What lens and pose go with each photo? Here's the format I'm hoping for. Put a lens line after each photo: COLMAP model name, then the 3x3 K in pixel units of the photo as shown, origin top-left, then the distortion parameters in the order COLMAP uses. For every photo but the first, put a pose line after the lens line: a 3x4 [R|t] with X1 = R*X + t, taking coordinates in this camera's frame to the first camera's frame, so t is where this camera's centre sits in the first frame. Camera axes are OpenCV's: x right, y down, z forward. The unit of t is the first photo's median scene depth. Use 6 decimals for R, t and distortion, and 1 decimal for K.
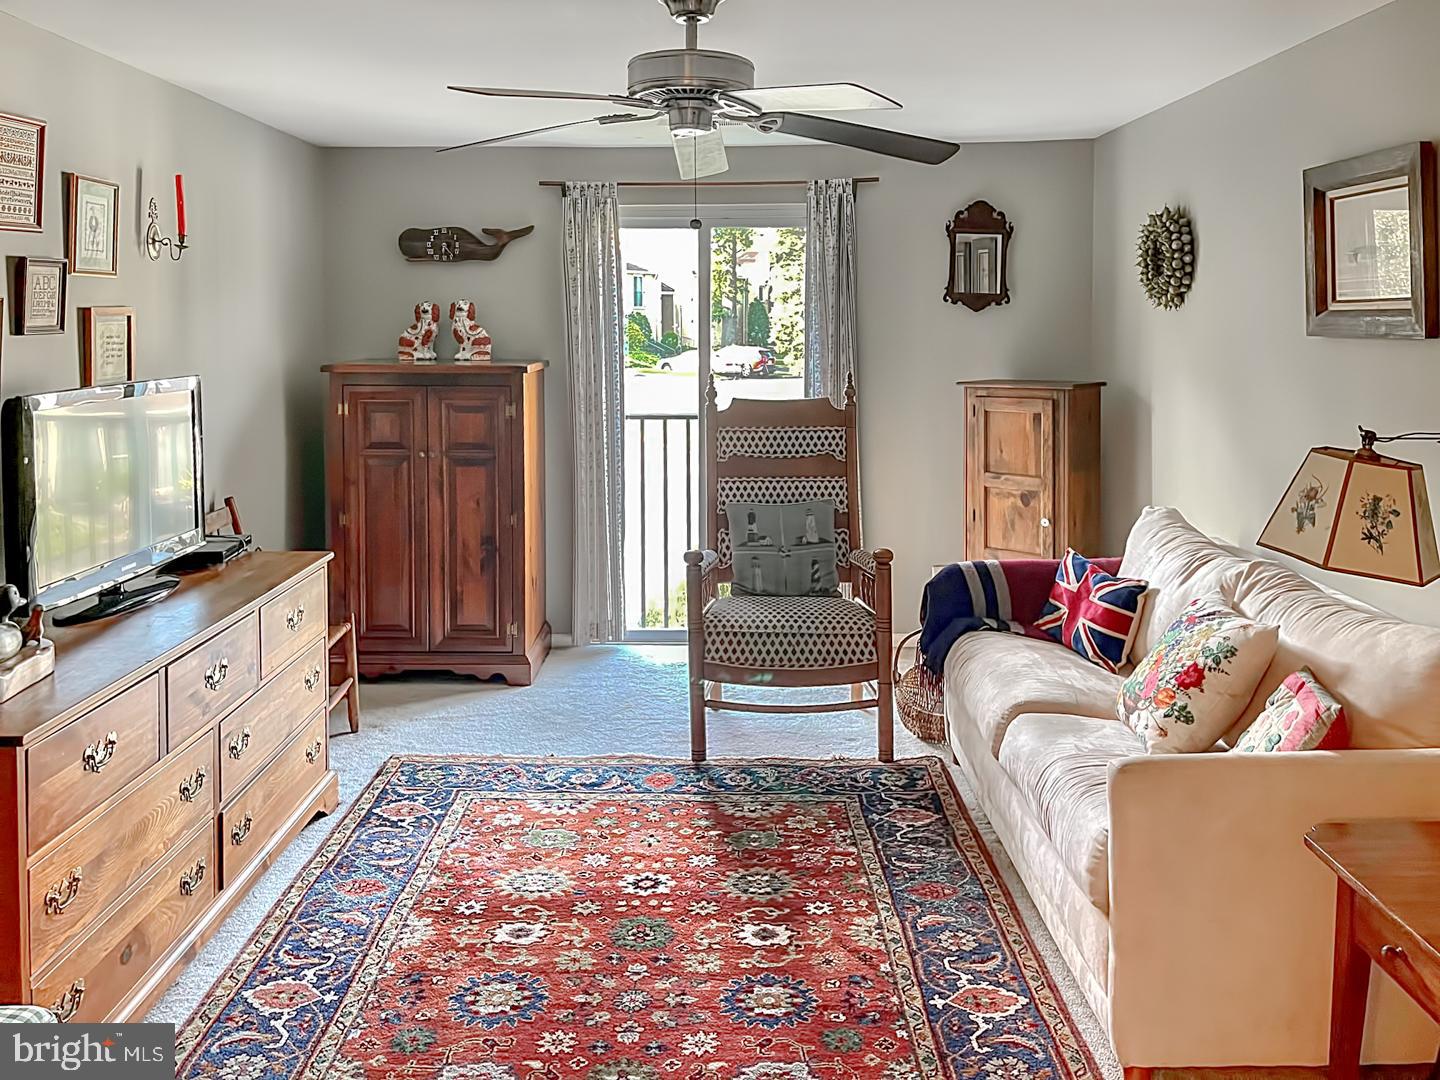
lens RADIAL K [[1166.0, 0, 719.1], [0, 1166.0, 491.8], [0, 0, 1]] dist [0.100341, -0.170380]
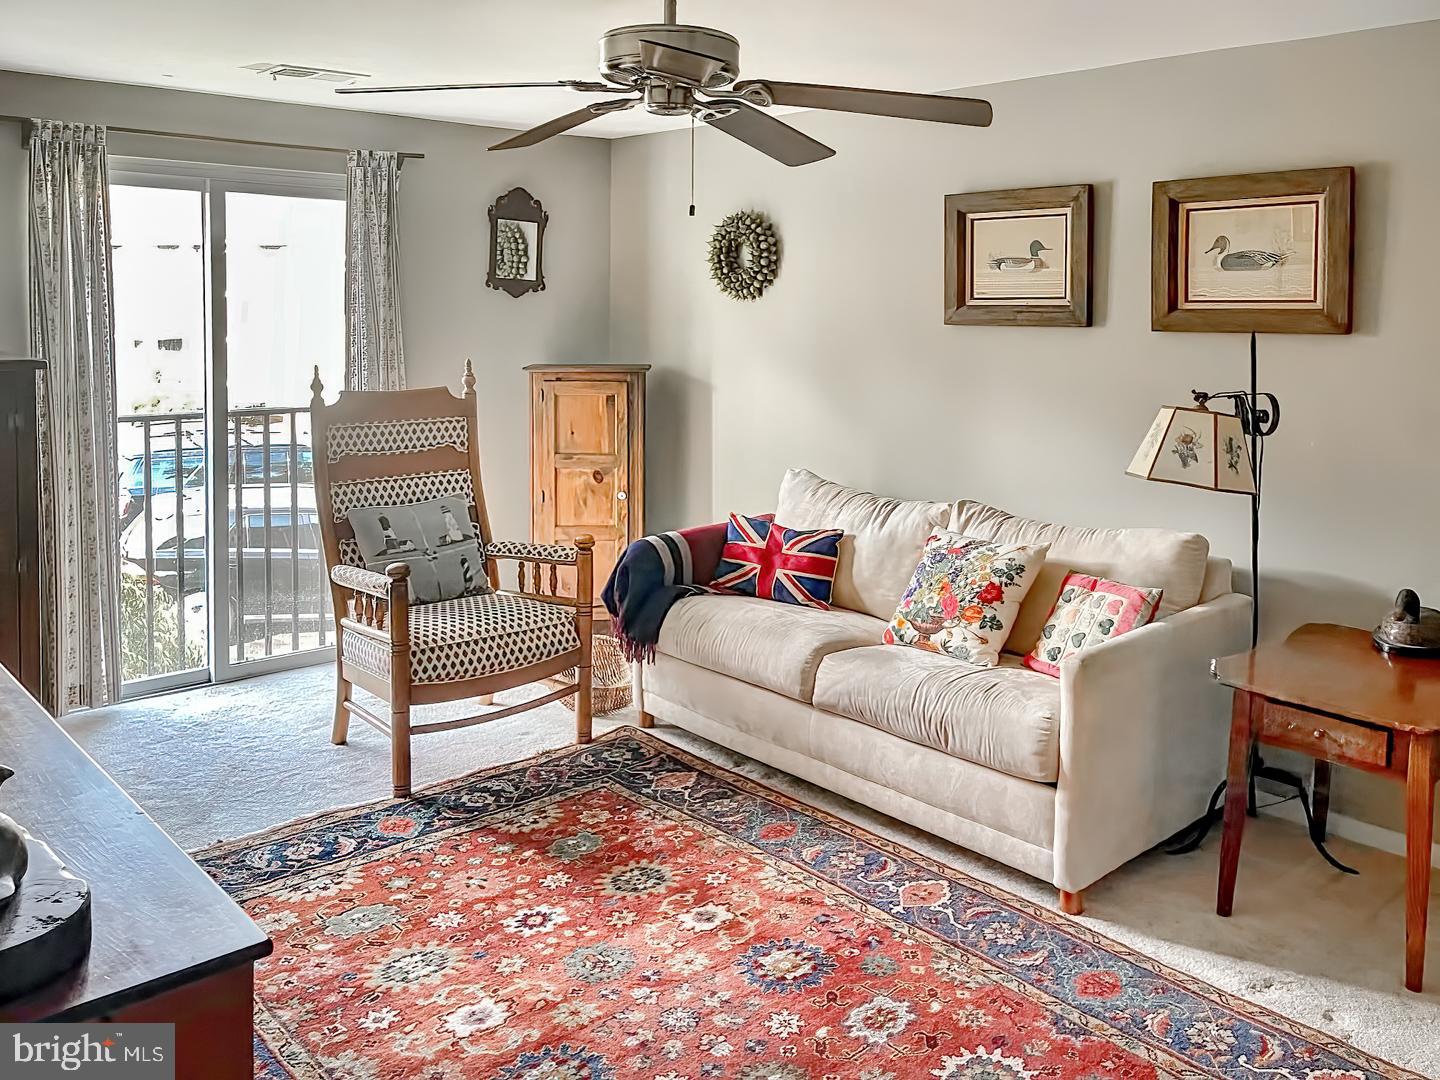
lens RADIAL K [[1151.9, 0, 720.4], [0, 1151.9, 496.5], [0, 0, 1]] dist [0.054838, -0.074619]
pose [[0.734259, -0.101805, 0.671192, -0.416204], [0.086764, 0.994656, 0.055951, -0.027708], [-0.673302, 0.017153, 0.739169, 0.176974]]
